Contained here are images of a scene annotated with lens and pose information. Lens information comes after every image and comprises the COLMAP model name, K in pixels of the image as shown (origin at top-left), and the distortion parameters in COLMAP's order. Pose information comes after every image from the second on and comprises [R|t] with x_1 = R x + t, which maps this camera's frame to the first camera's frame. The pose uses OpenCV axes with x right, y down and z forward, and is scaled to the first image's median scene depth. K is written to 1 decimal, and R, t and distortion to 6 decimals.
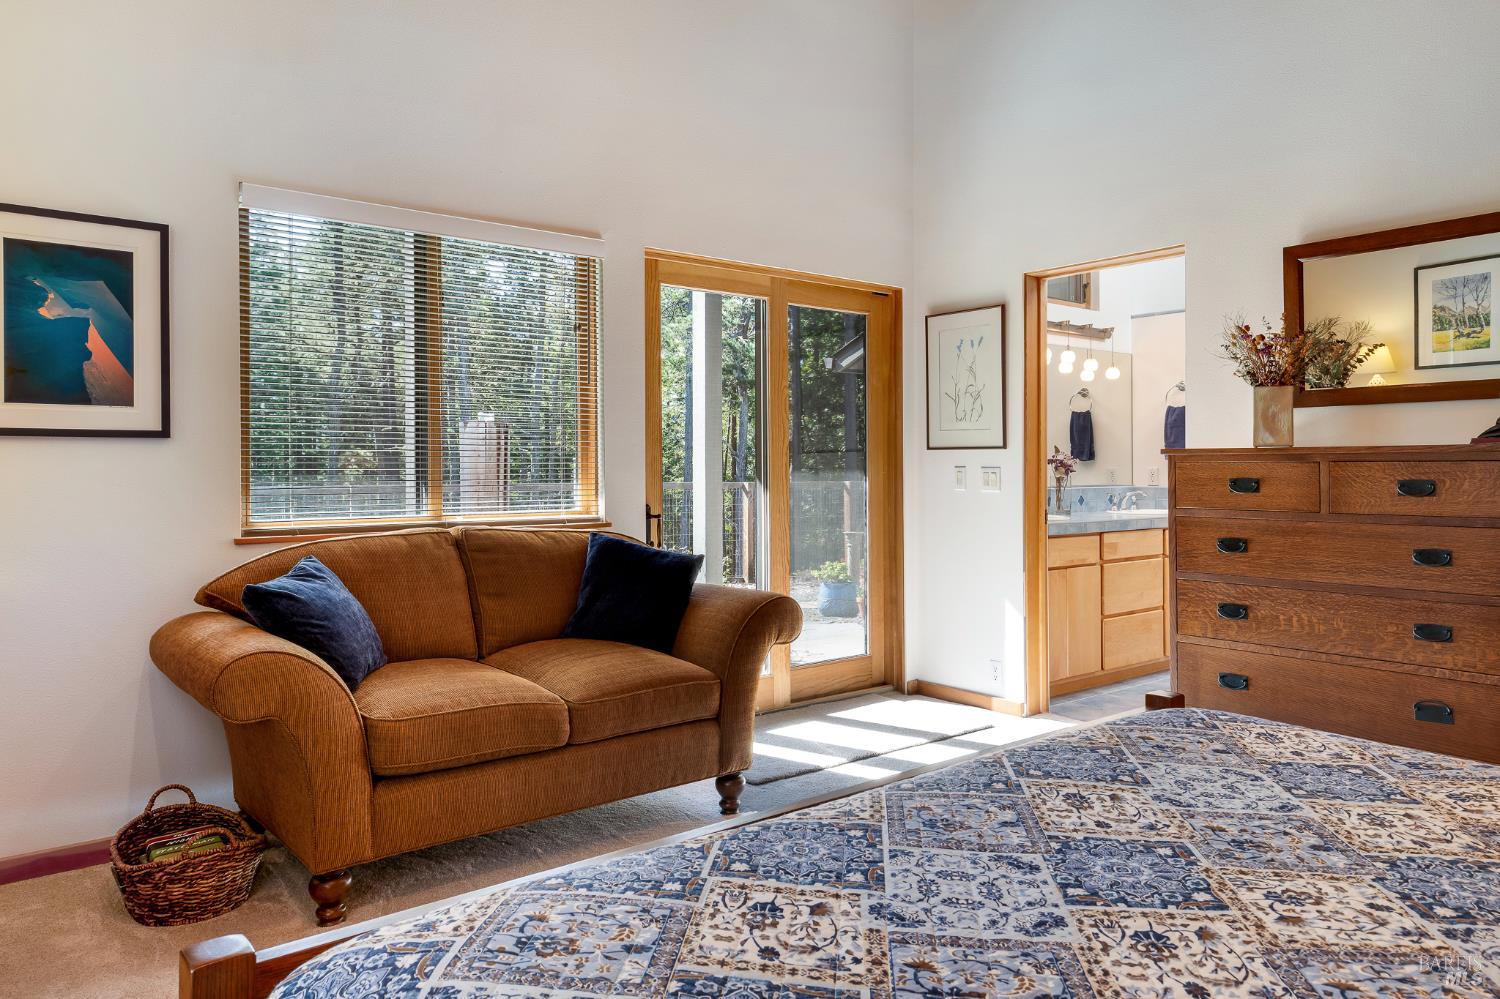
lens RADIAL K [[989.8, 0, 748.7], [0, 989.8, 474.2], [0, 0, 1]] dist [-0.122154, 0.079431]
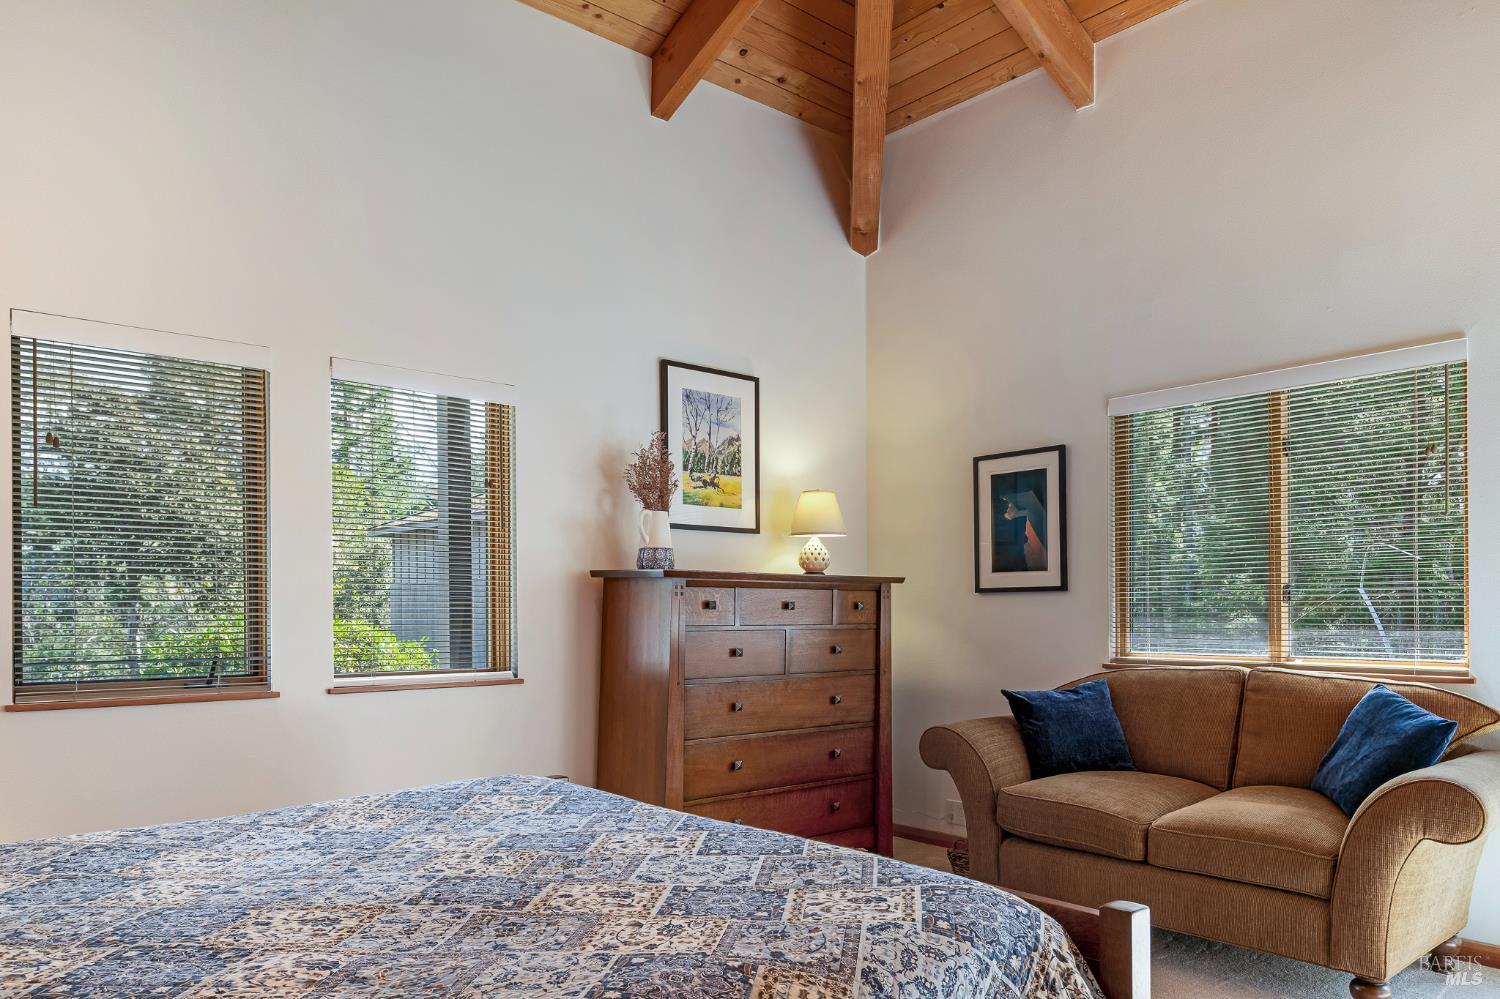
lens RADIAL K [[1060.9, 0, 750.0], [0, 1060.9, 499.5], [0, 0, 1]] dist [0.057997, 0.001528]
pose [[0.007652, -0.108820, -0.994032, 1.202793], [0.005112, 0.994052, -0.108783, -0.002932], [0.999958, -0.004250, 0.008163, 0.607924]]
